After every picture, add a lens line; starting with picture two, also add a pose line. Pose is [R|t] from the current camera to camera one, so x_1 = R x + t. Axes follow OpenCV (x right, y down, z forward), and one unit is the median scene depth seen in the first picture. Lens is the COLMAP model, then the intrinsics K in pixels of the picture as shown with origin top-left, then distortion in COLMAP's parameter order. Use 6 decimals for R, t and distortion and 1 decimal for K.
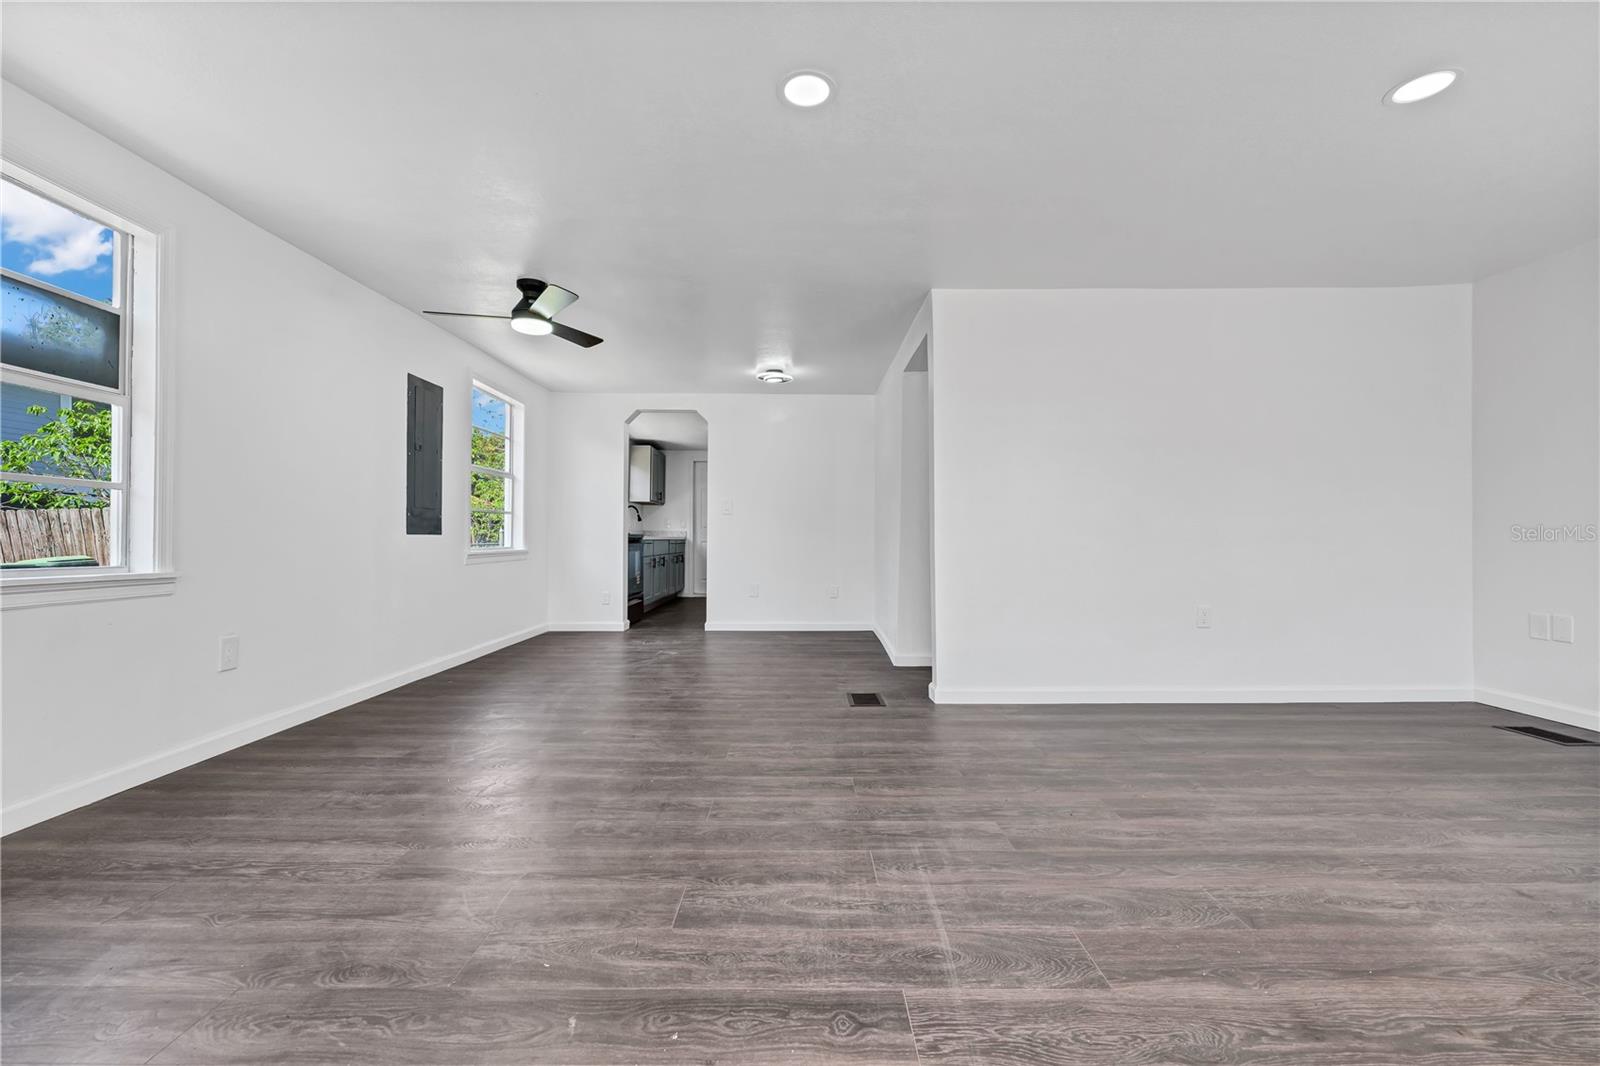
lens RADIAL K [[664.1, 0, 781.8], [0, 664.1, 537.0], [0, 0, 1]] dist [-0.001549, 0.000097]
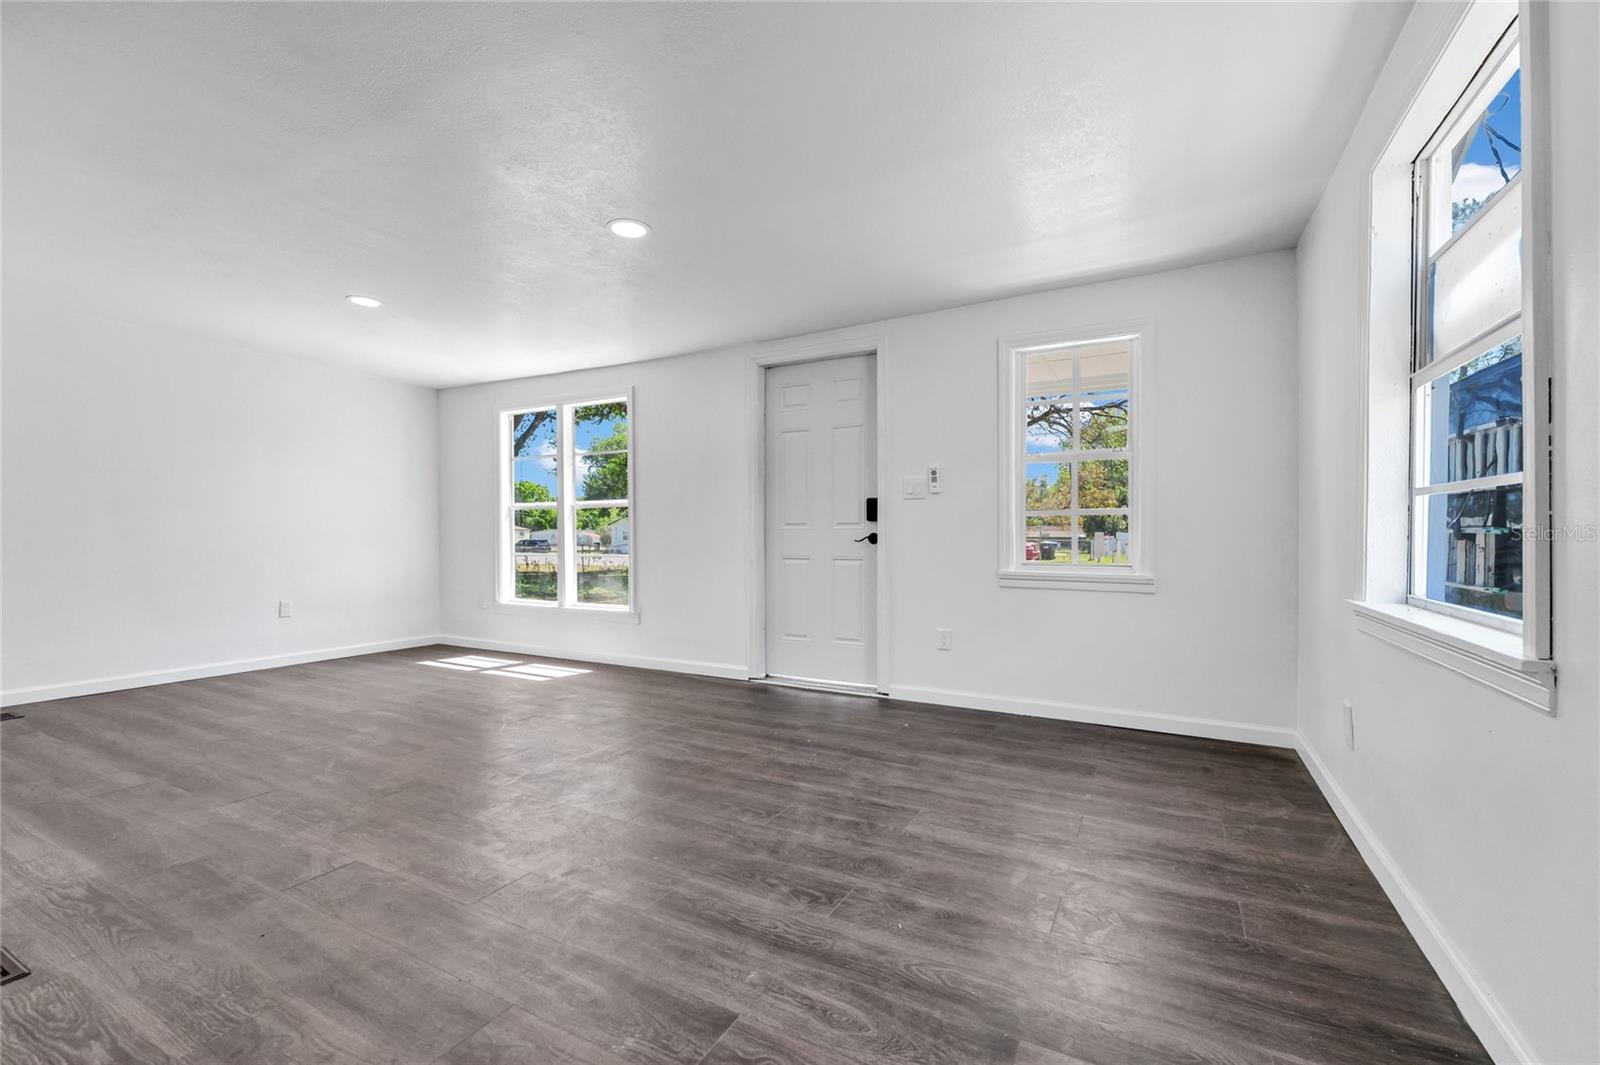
lens RADIAL K [[653.2, 0, 800.0], [0, 653.2, 532.5], [0, 0, 1]] dist [-0.001960, -0.000128]
pose [[-0.891890, 0.001270, 0.452250, -0.951583], [-0.004167, 0.999931, -0.011026, -0.022632], [-0.452233, -0.011719, -0.891823, 2.188889]]
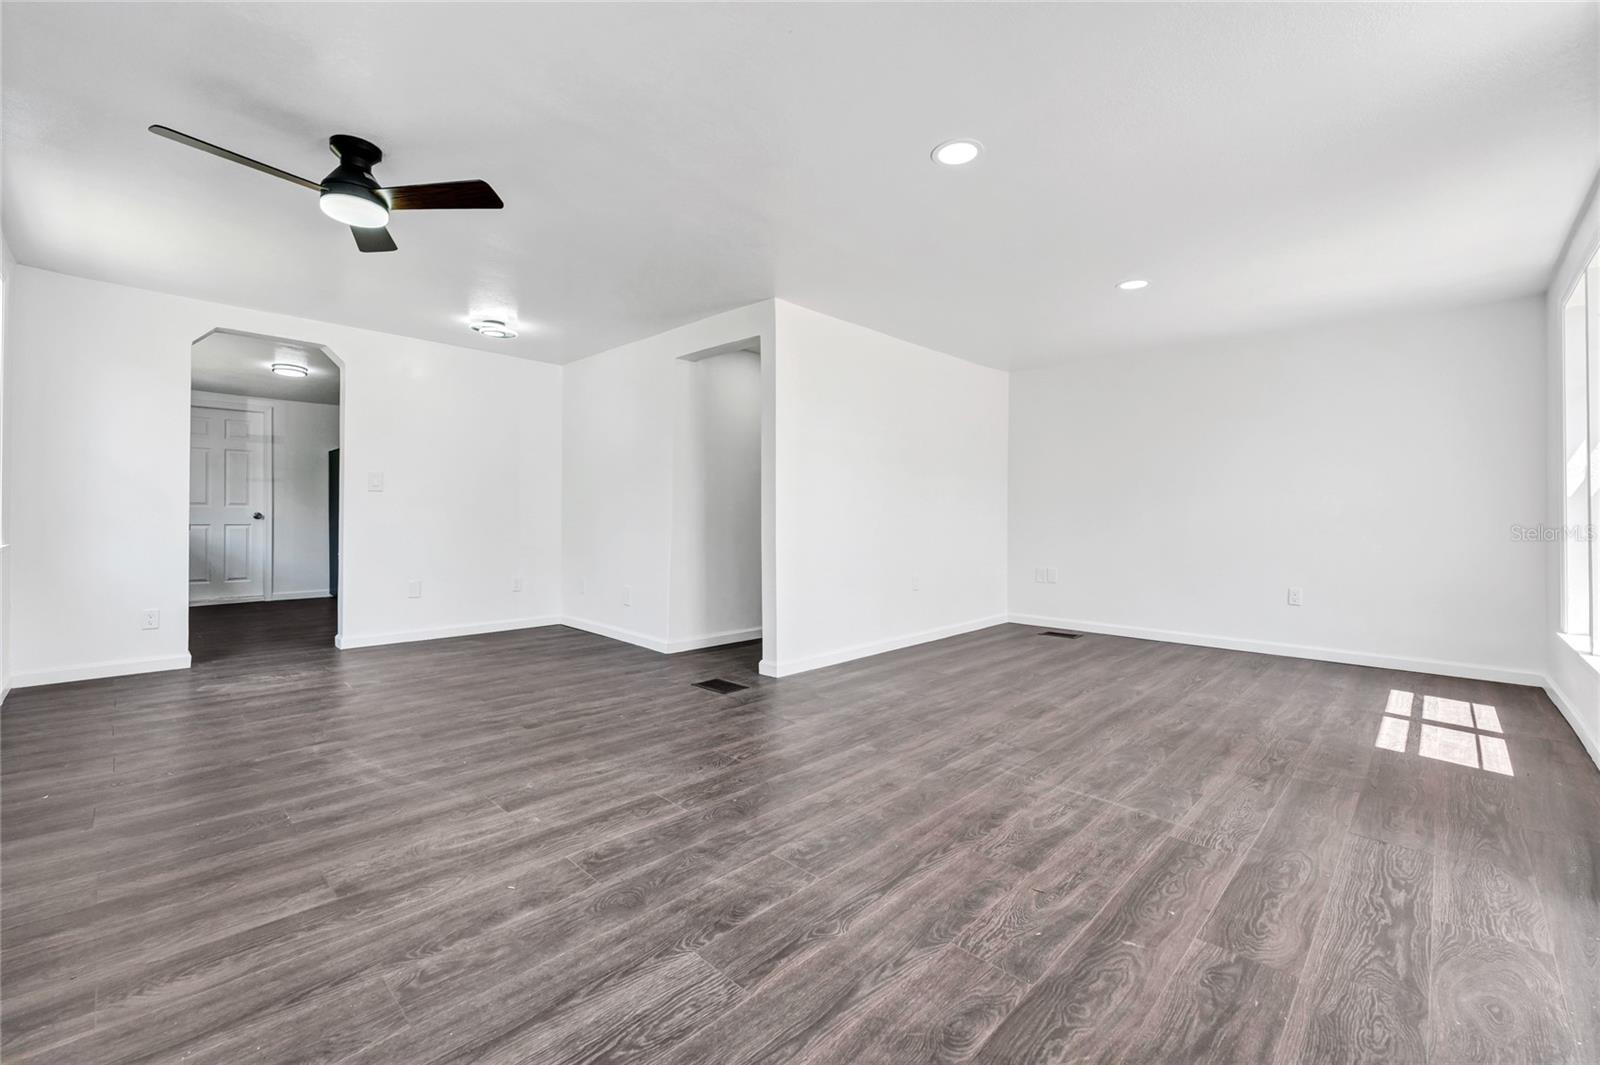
lens RADIAL K [[686.1, 0, 803.6], [0, 686.1, 515.1], [0, 0, 1]] dist [-0.000115, 0.000014]
pose [[0.679333, 0.007675, 0.733790, -1.102908], [-0.006096, 0.999970, -0.004815, -0.021865], [-0.733805, -0.001202, 0.679359, 0.400758]]
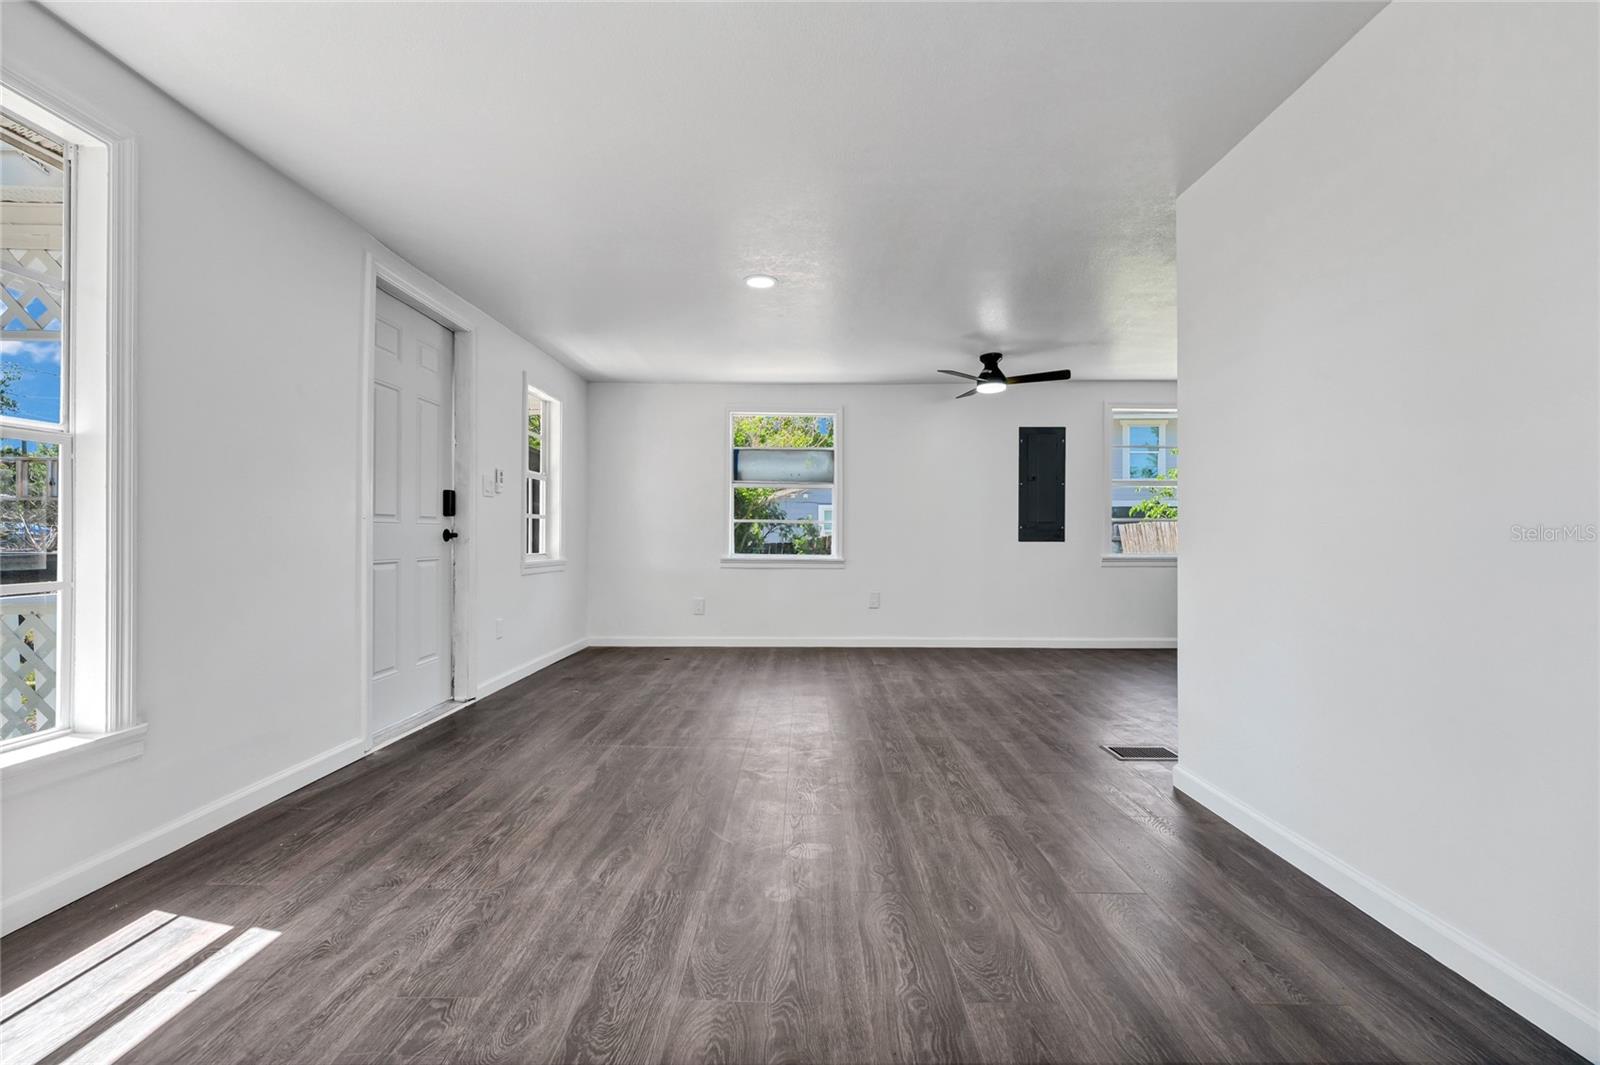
lens RADIAL K [[653.2, 0, 800.0], [0, 653.2, 532.5], [0, 0, 1]] dist [-0.001960, -0.000128]
pose [[0.000814, -0.008316, -0.999965, 1.816032], [-0.002129, 0.999963, -0.008318, -0.023263], [0.999997, 0.002135, 0.000796, 1.175639]]
